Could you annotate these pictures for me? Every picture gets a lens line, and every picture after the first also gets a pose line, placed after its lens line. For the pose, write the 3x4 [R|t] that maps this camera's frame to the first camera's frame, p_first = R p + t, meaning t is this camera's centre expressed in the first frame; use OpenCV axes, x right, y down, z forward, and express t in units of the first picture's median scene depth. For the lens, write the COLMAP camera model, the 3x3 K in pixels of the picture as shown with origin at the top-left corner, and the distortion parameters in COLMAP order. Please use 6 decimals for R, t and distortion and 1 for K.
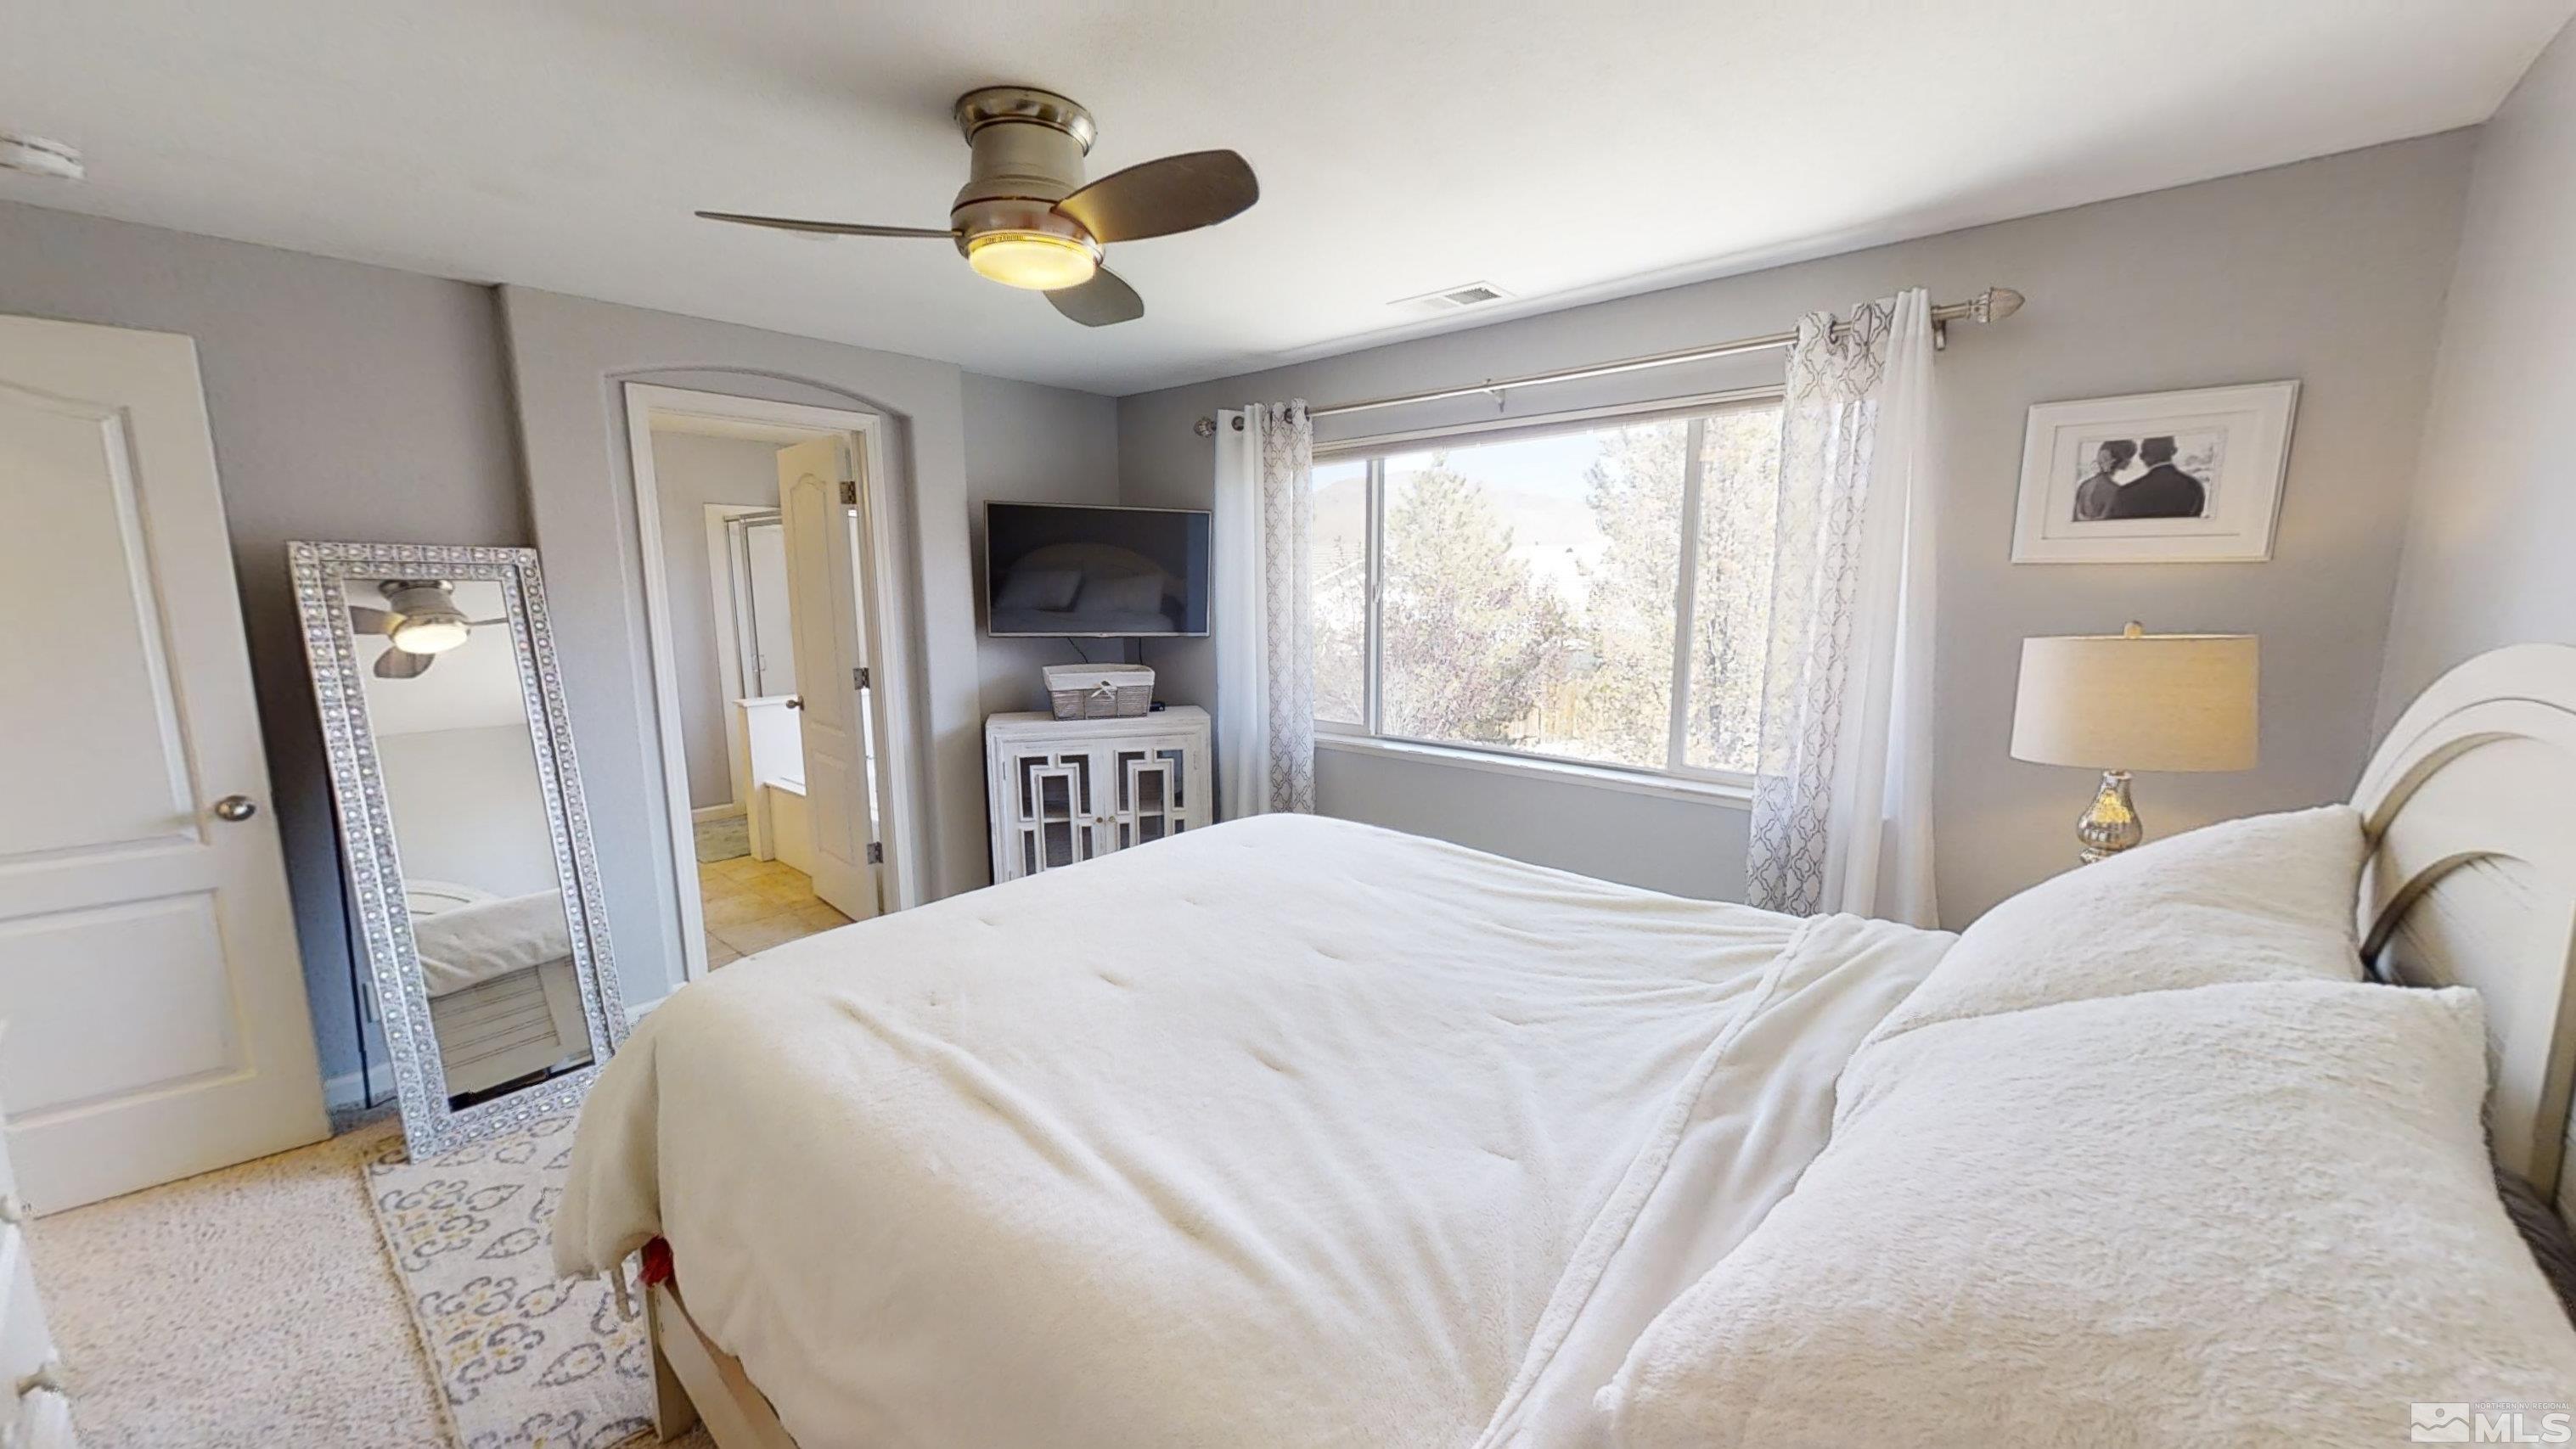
lens RADIAL K [[944.4, 0, 1281.7], [0, 944.4, 731.2], [0, 0, 1]] dist [-0.000833, -0.000001]
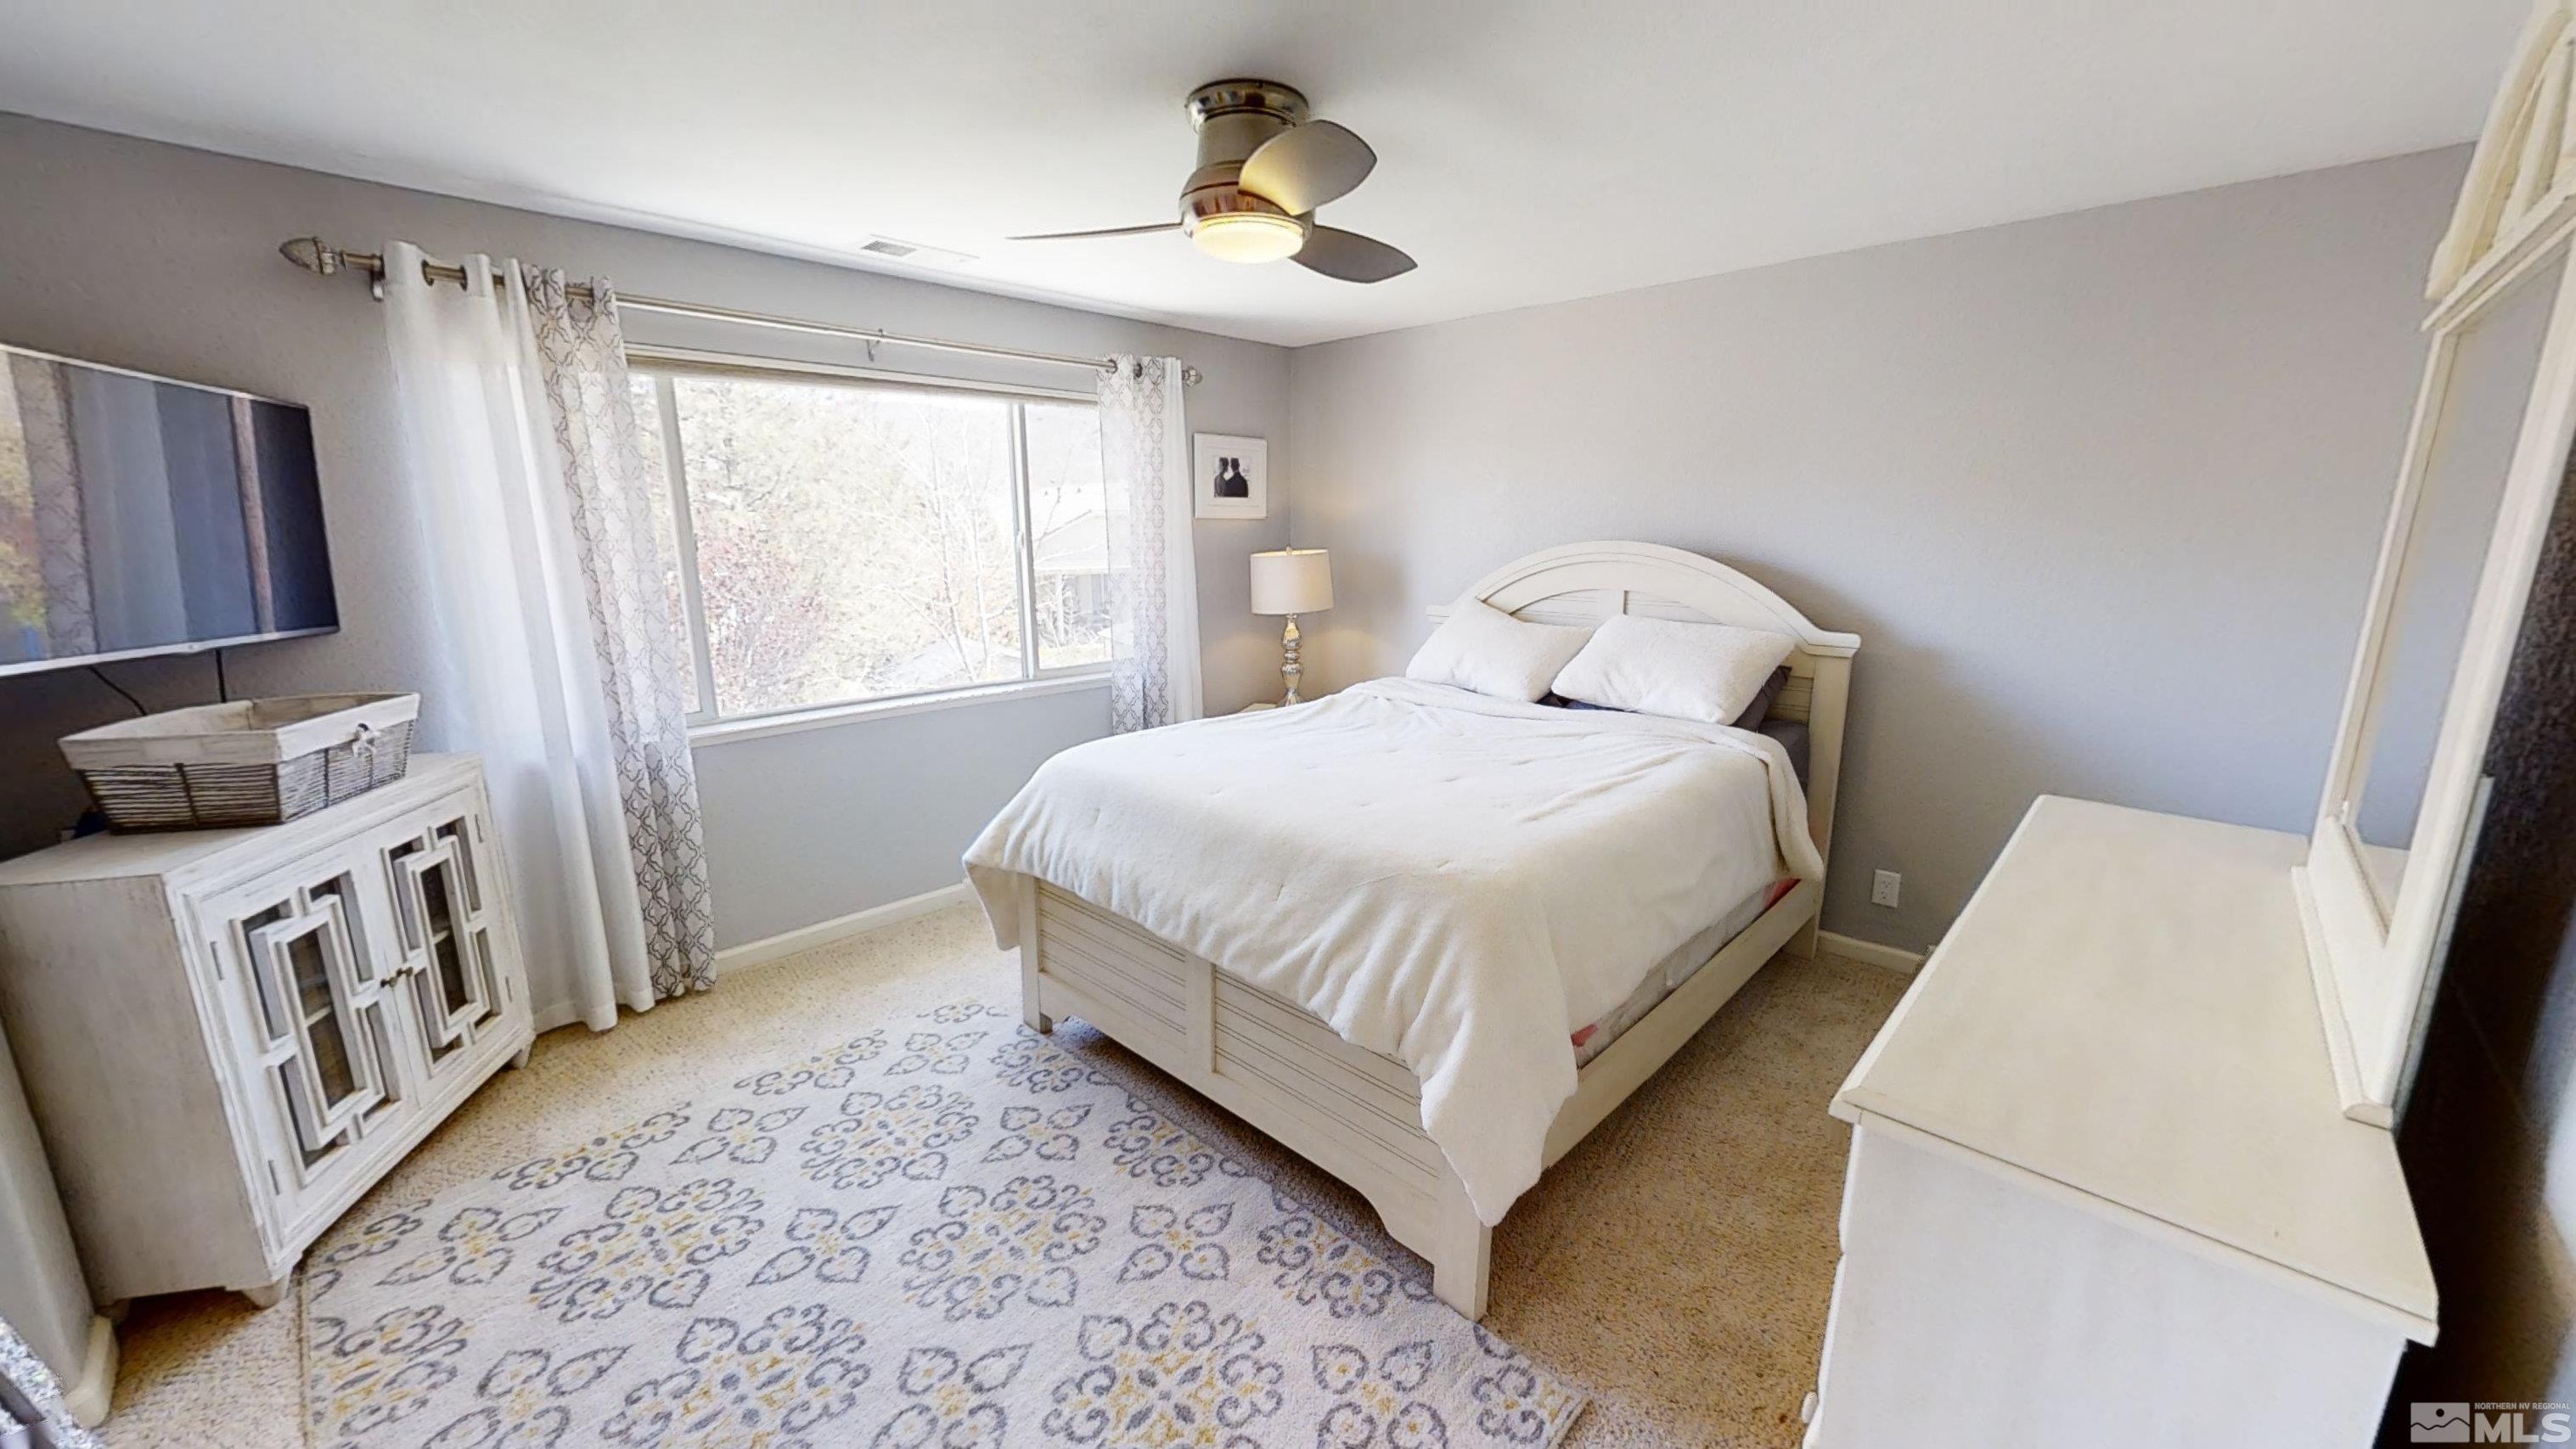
lens RADIAL K [[944.4, 0, 1270.4], [0, 944.4, 739.3], [0, 0, 1]] dist [-0.000833, -0.000001]
pose [[0.060385, -0.215850, 0.974558, -1.119229], [0.166312, 0.964868, 0.203399, -0.110975], [-0.984223, 0.149798, 0.094162, 0.740204]]
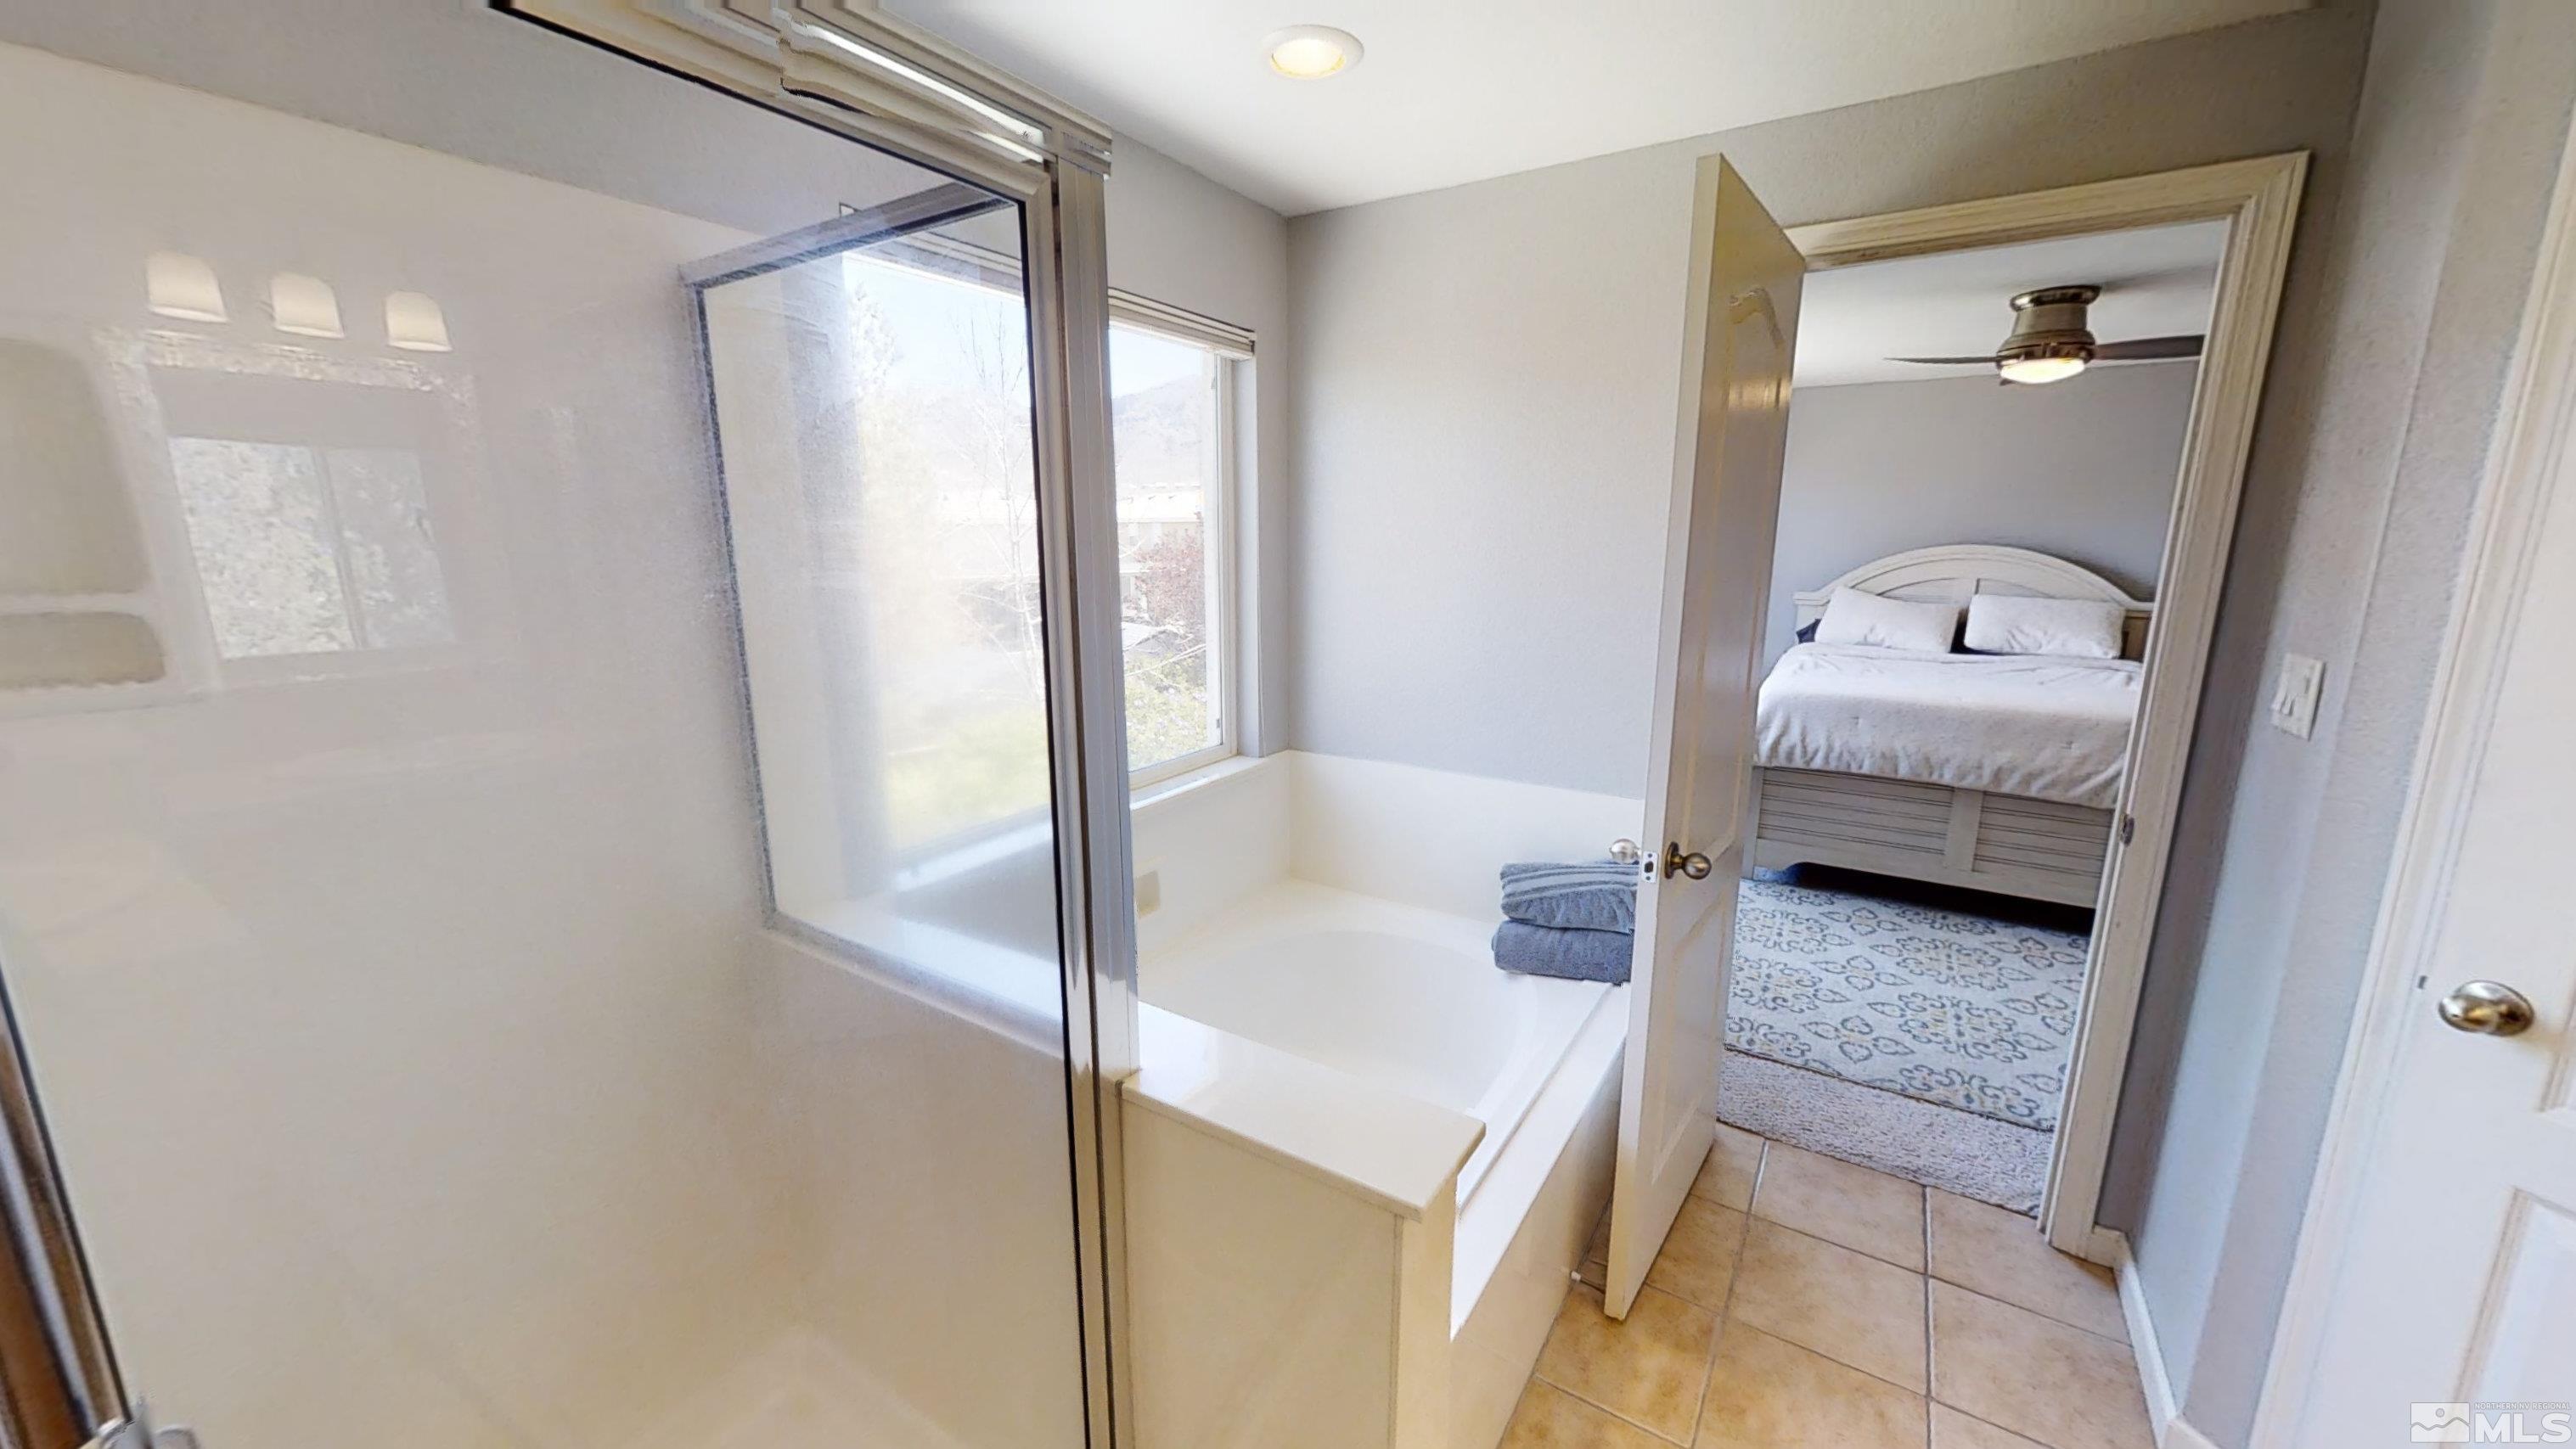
lens RADIAL K [[944.4, 0, 1285.9], [0, 944.4, 730.5], [0, 0, 1]] dist [-0.000833, -0.000001]
pose [[-0.143406, -0.202625, 0.968699, -1.890535], [0.160652, 0.961067, 0.224812, -0.535964], [-0.976538, 0.187863, -0.105271, 3.243124]]
